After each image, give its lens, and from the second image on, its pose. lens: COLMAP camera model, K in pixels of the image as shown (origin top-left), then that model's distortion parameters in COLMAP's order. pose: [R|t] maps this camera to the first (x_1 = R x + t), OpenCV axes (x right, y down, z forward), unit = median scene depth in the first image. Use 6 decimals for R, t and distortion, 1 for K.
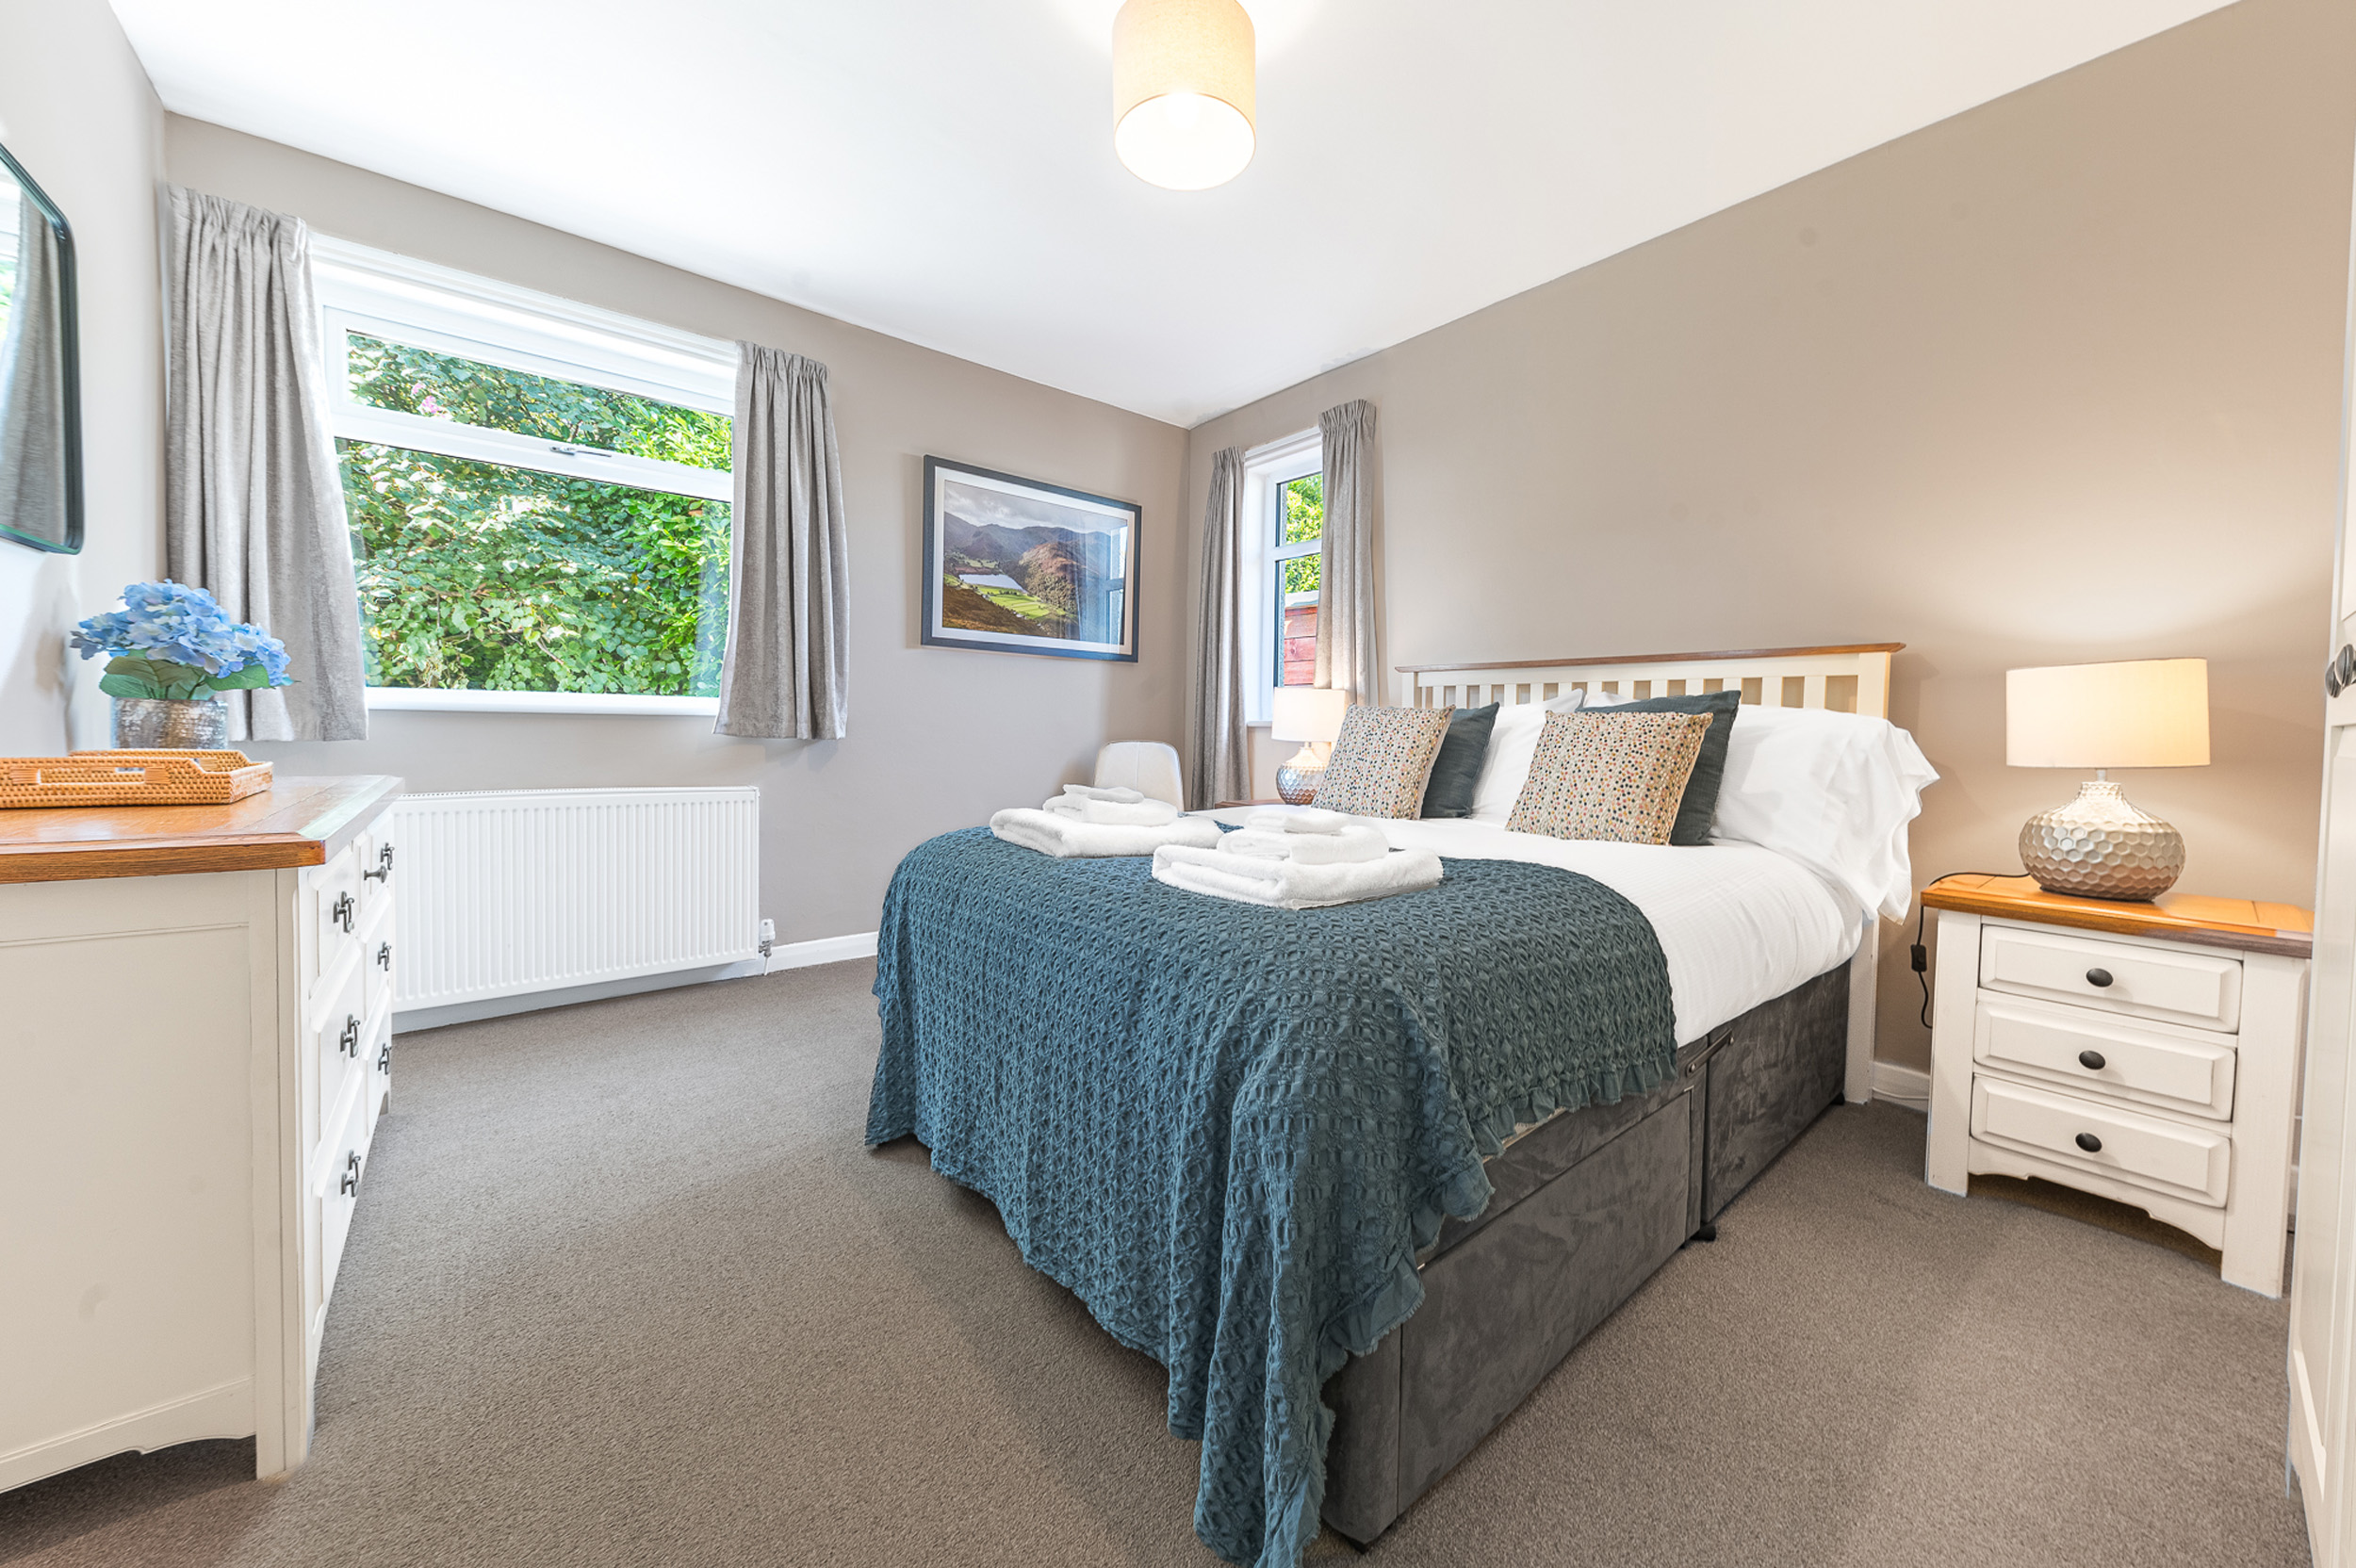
lens RADIAL K [[815.3, 0, 1175.6], [0, 815.3, 782.8], [0, 0, 1]] dist [0.017695, -0.008326]
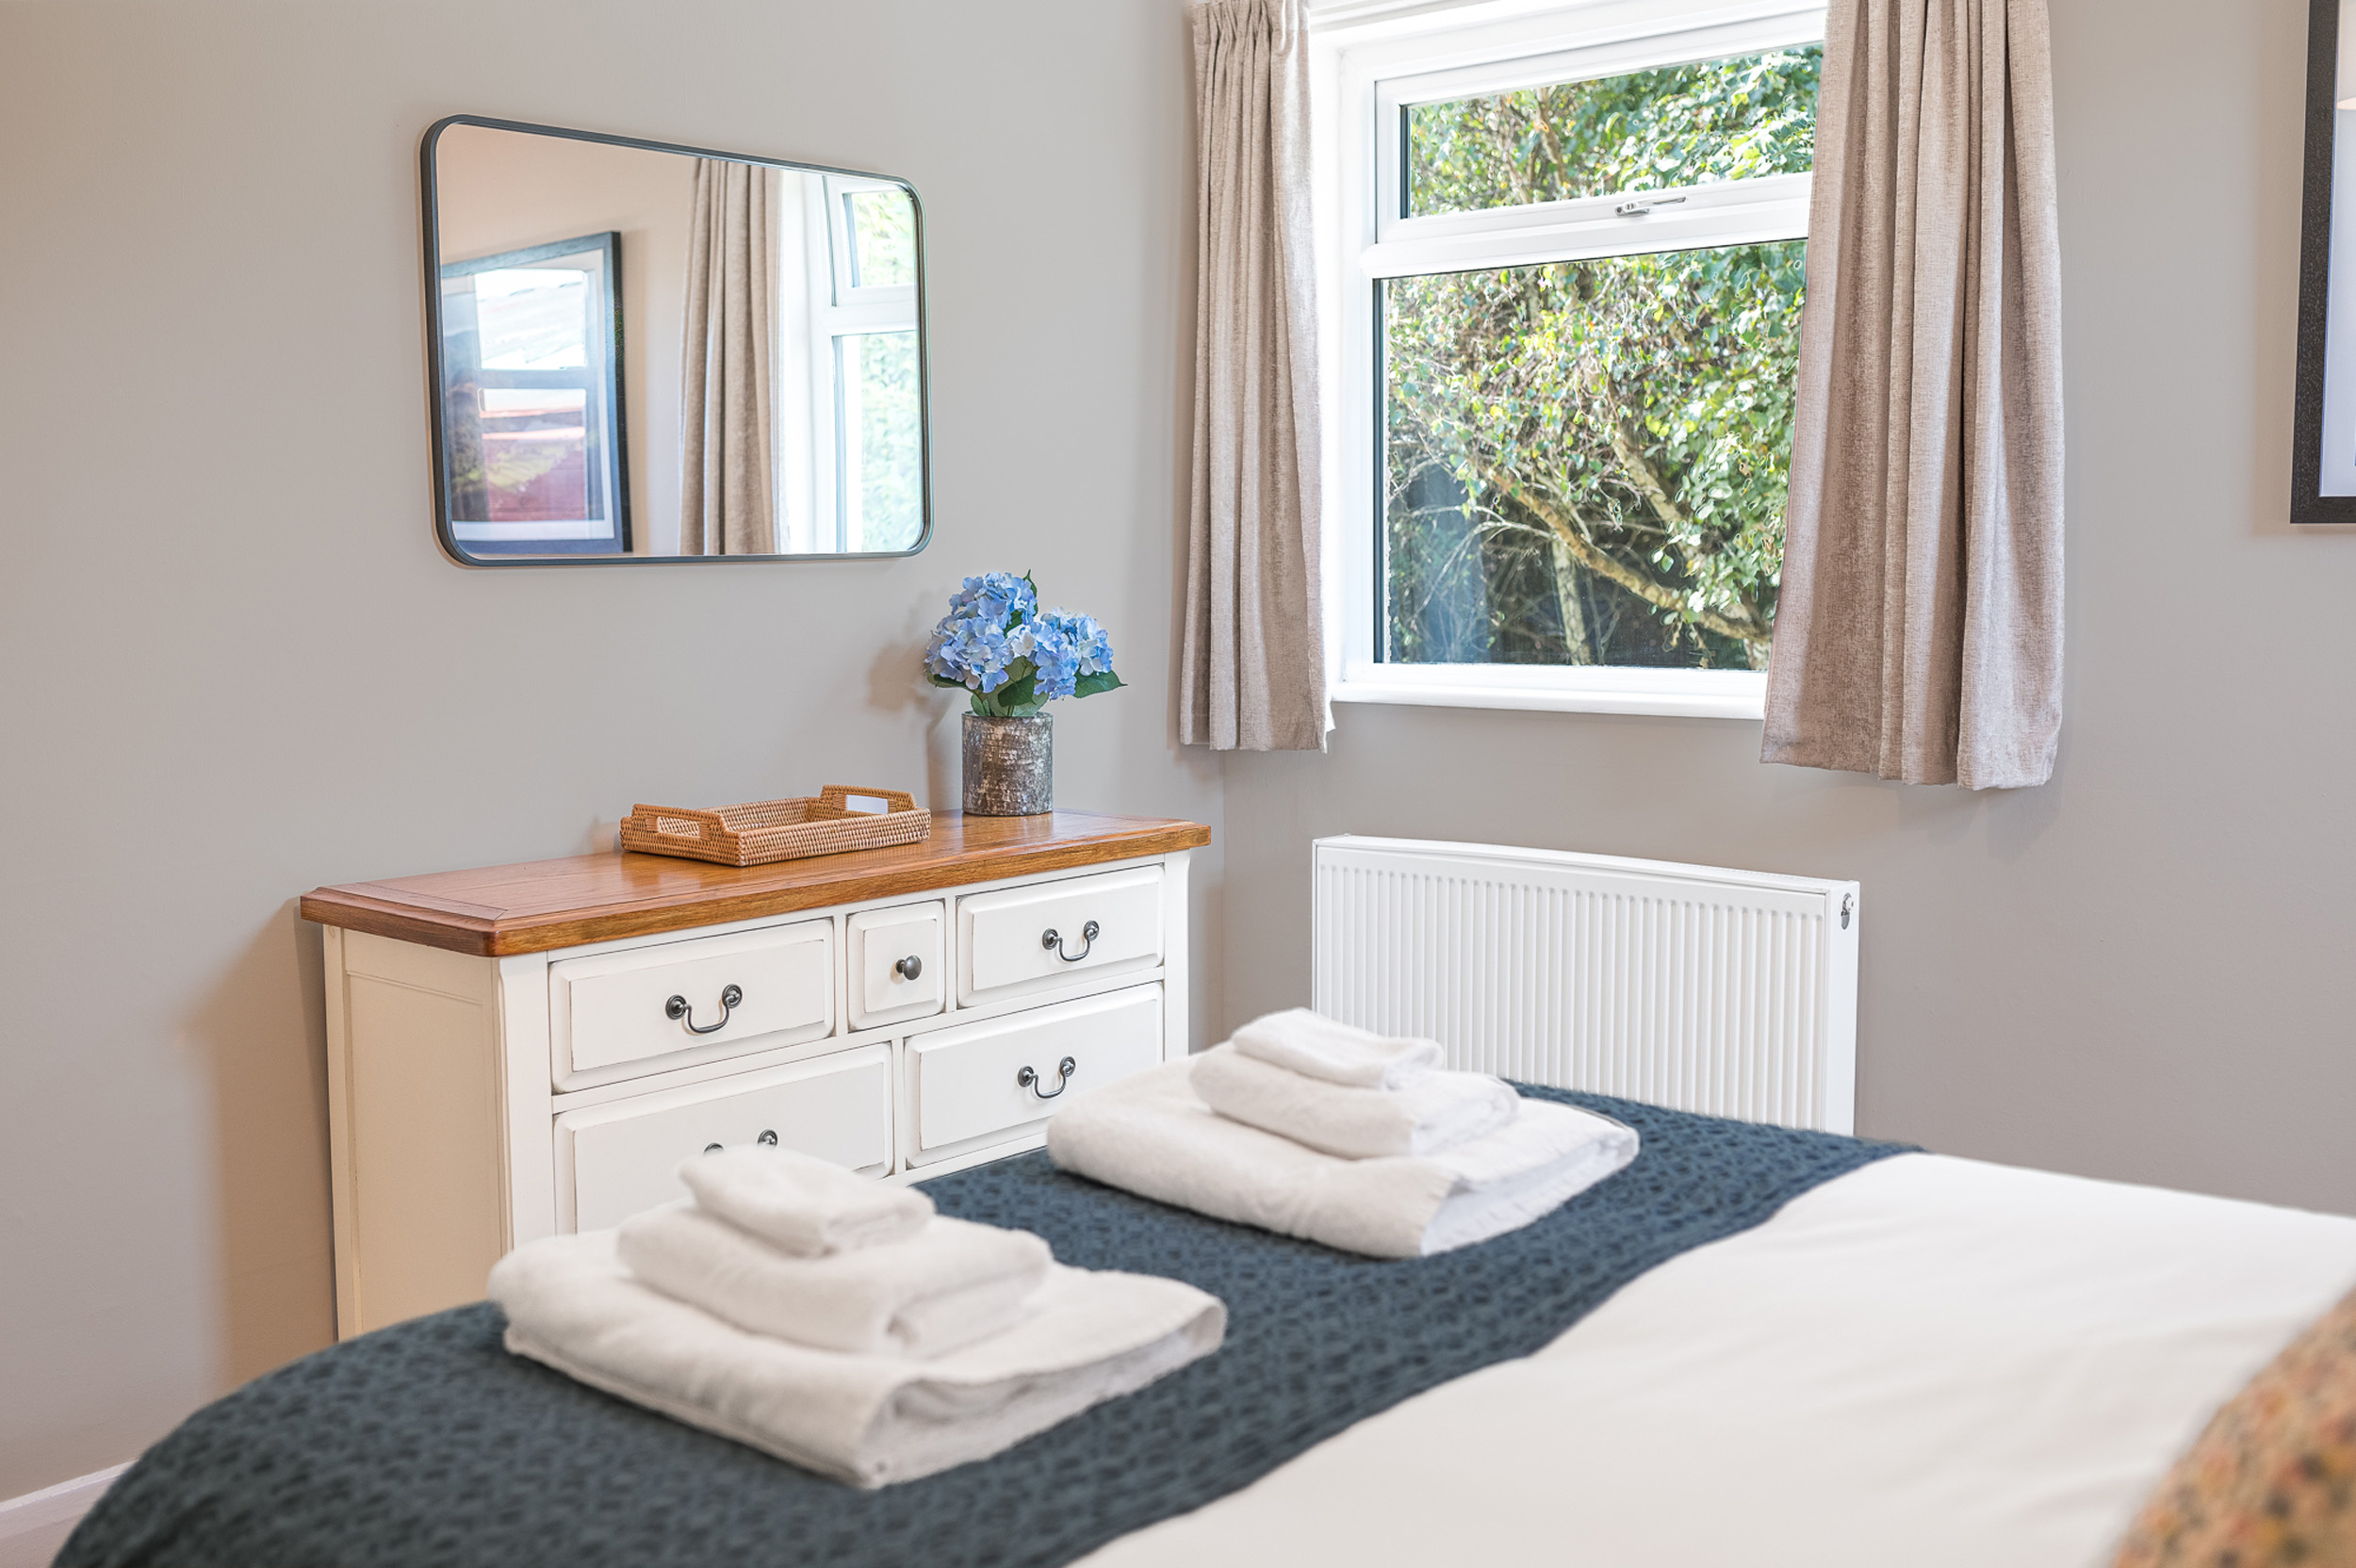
lens RADIAL K [[2321.9, 0, 1178.0], [0, 2321.9, 784.0], [0, 0, 1]] dist [-0.058352, 0.113200]
pose [[0.142464, 0.073105, -0.987097, 0.646877], [-0.050217, 0.996518, 0.066555, -0.116140], [0.988525, 0.040087, 0.145639, 0.503142]]
